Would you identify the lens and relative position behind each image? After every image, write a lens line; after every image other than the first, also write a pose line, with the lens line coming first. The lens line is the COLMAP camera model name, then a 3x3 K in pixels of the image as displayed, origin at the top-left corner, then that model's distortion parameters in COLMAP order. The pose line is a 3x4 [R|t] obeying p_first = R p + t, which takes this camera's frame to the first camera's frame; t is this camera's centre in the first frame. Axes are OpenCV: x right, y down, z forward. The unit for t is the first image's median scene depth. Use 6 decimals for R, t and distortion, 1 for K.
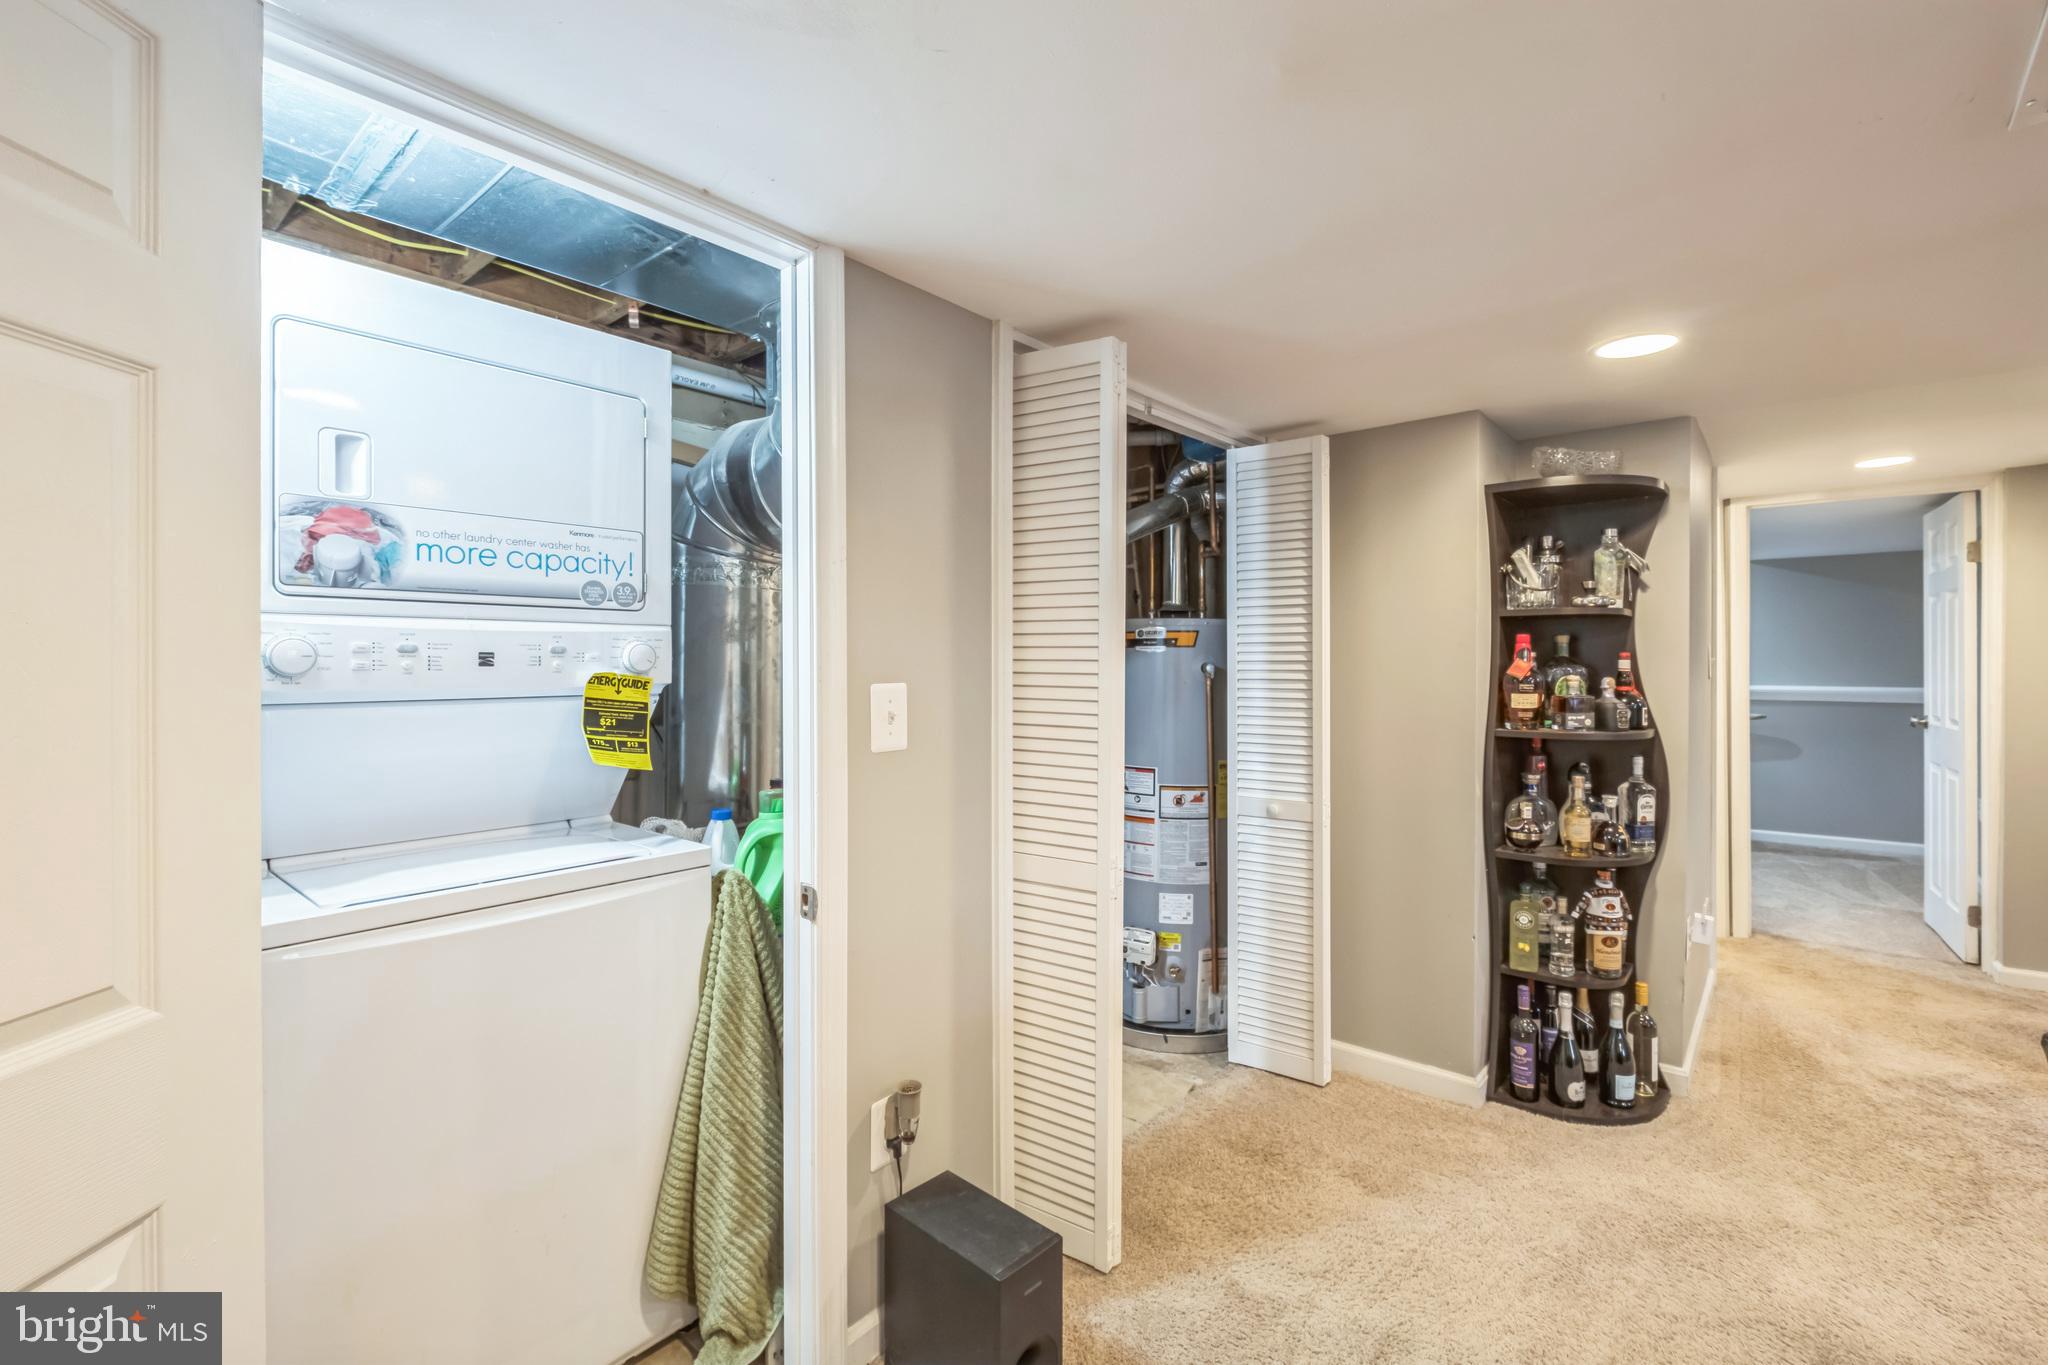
lens RADIAL K [[897.6, 0, 1021.0], [0, 897.6, 670.8], [0, 0, 1]] dist [0.002879, -0.005295]
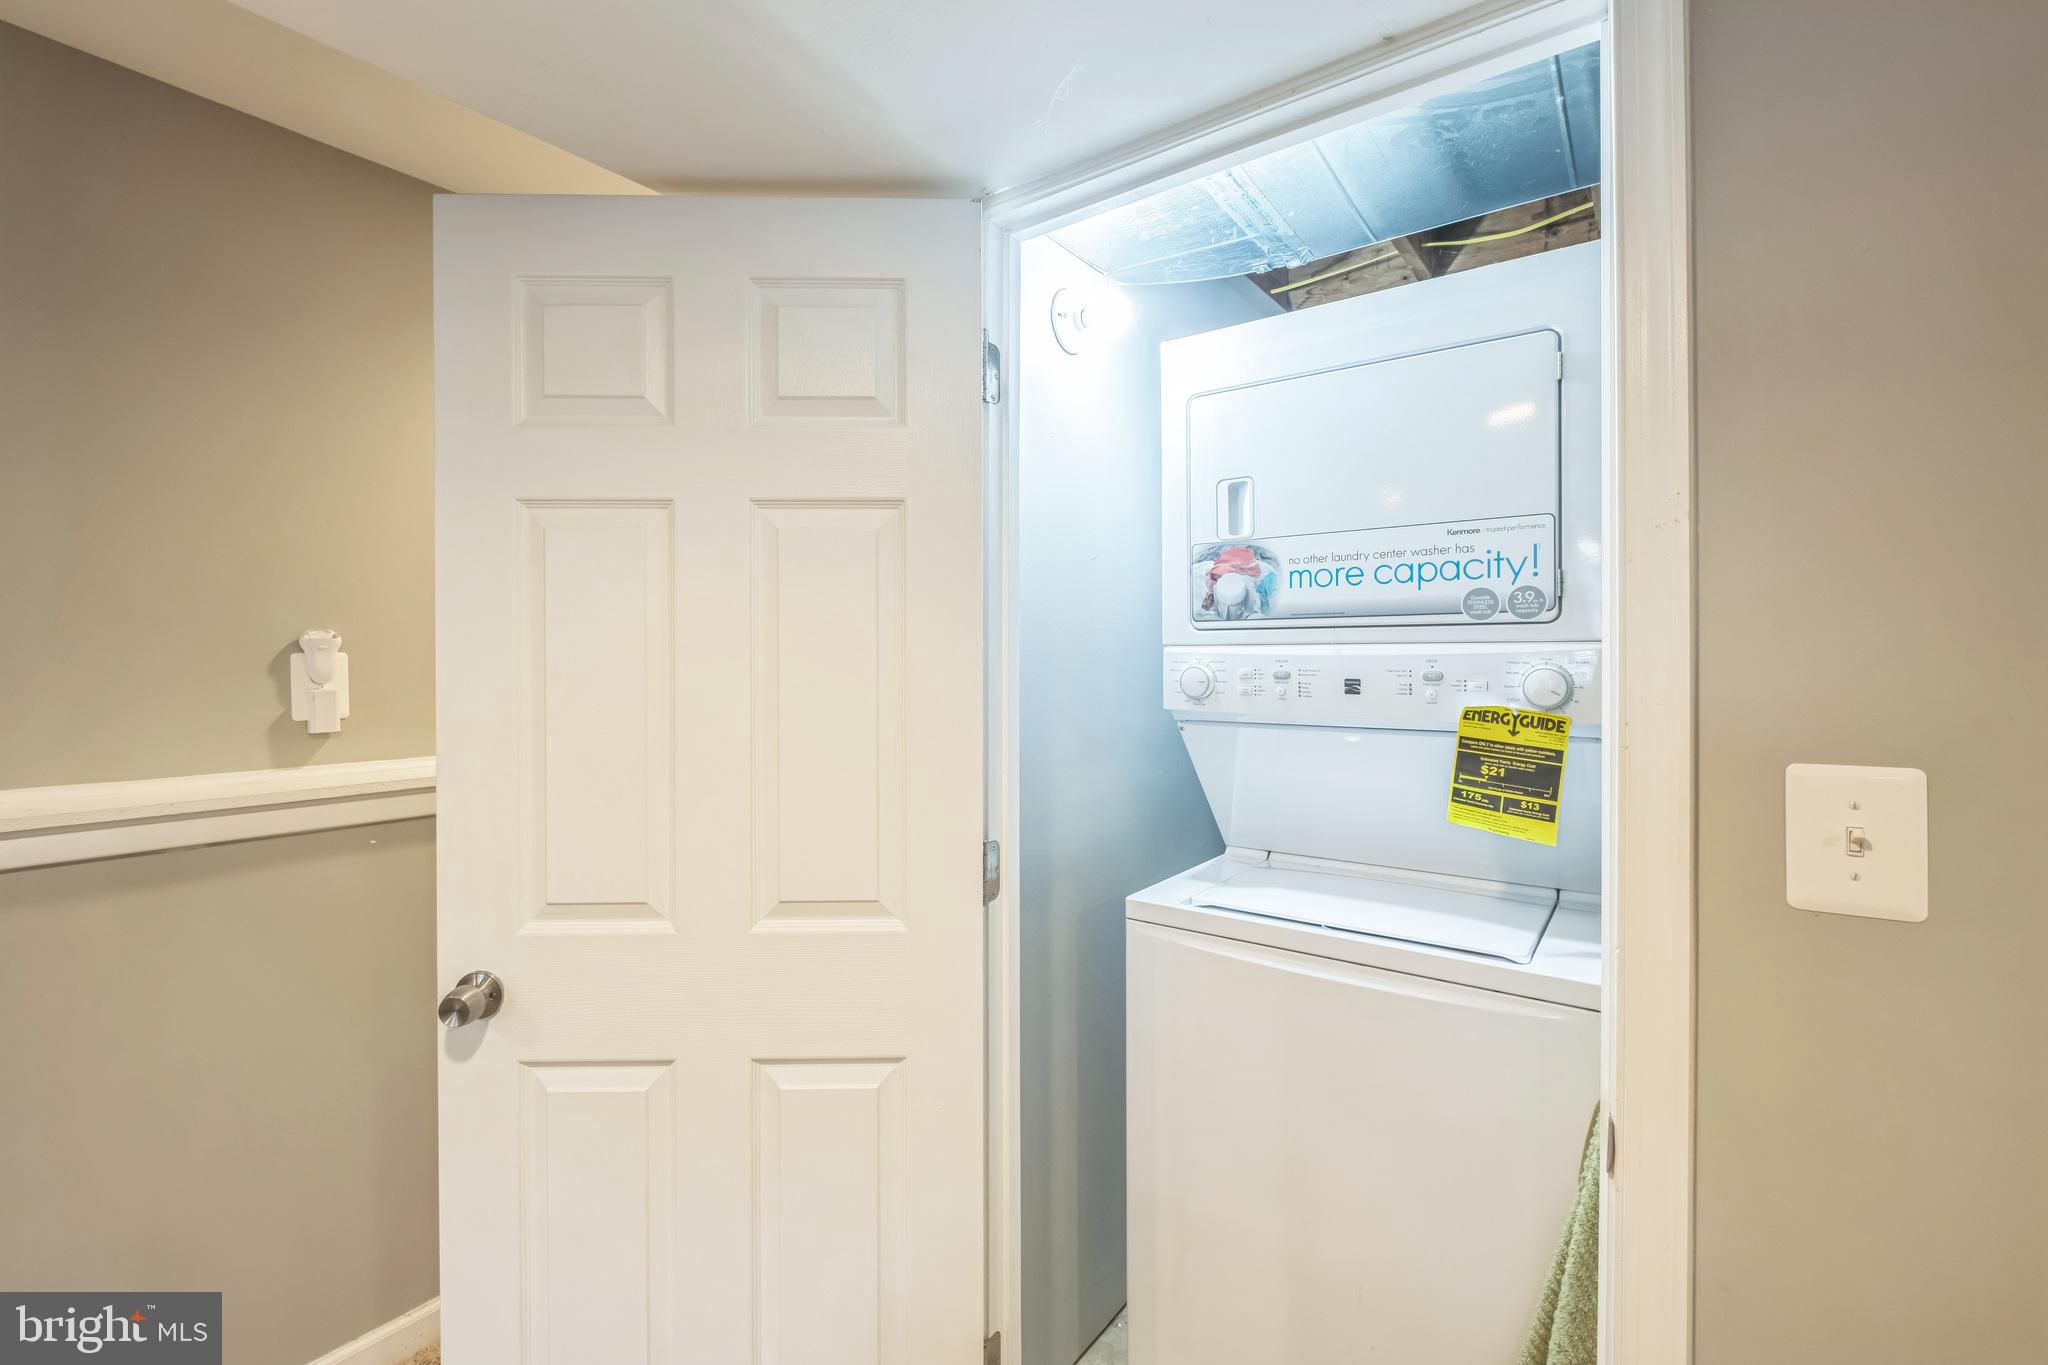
lens RADIAL K [[883.6, 0, 1020.9], [0, 883.6, 657.5], [0, 0, 1]] dist [0.002390, -0.000098]
pose [[0.070092, 0.001623, -0.997539, 0.273847], [-0.006981, 0.999975, 0.001136, -0.039191], [0.997516, 0.006885, 0.070101, 0.565135]]
